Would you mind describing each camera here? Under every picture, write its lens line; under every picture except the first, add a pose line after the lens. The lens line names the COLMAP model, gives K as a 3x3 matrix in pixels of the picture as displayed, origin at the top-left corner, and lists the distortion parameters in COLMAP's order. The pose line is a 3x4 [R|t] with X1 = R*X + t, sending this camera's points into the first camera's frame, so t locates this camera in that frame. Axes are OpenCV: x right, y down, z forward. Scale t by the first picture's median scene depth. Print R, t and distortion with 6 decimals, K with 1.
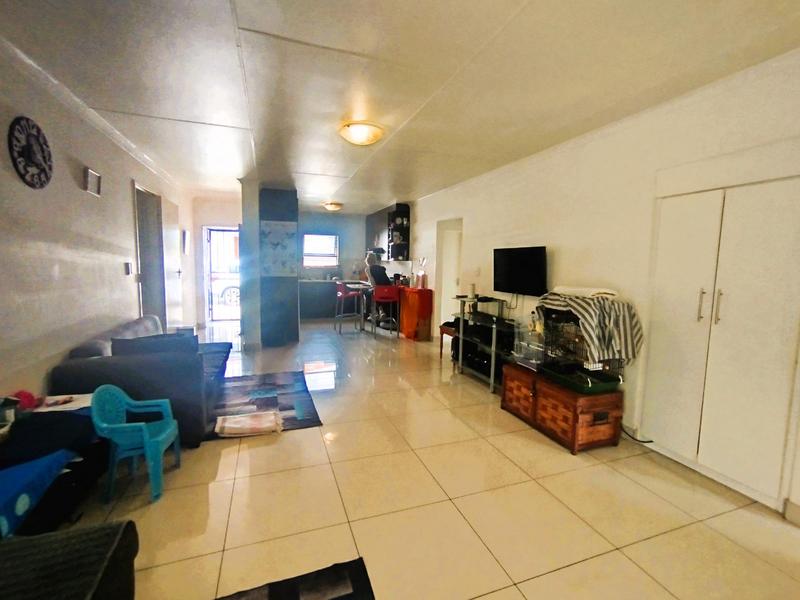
lens RADIAL K [[357.6, 0, 400.0], [0, 357.6, 300.0], [0, 0, 1]] dist [0.000292, 0.000085]
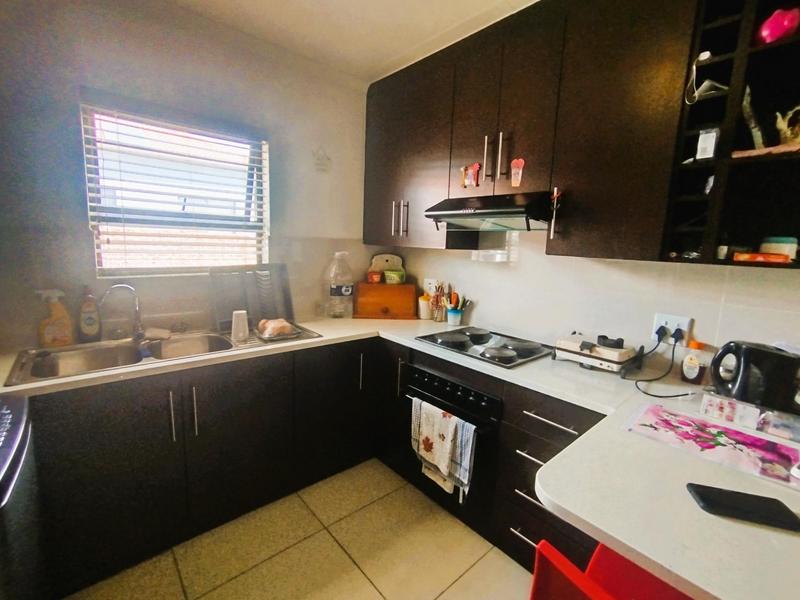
lens RADIAL K [[357.6, 0, 400.0], [0, 357.6, 300.0], [0, 0, 1]] dist [0.000292, 0.000085]
pose [[0.930183, -0.043794, 0.364475, -0.225734], [0.019808, 0.997400, 0.069292, -0.110546], [-0.366562, -0.057235, 0.928632, 0.916939]]
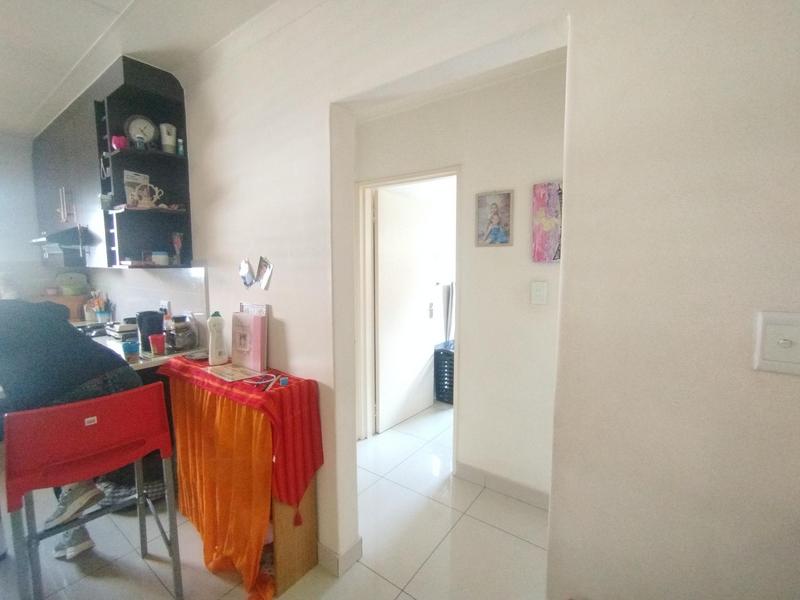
lens RADIAL K [[357.6, 0, 400.0], [0, 357.6, 300.0], [0, 0, 1]] dist [0.000292, 0.000085]
pose [[0.833266, -0.072028, 0.548160, 0.002603], [0.073475, 0.997110, 0.019329, -0.074176], [-0.547968, 0.024170, 0.836150, 0.641478]]
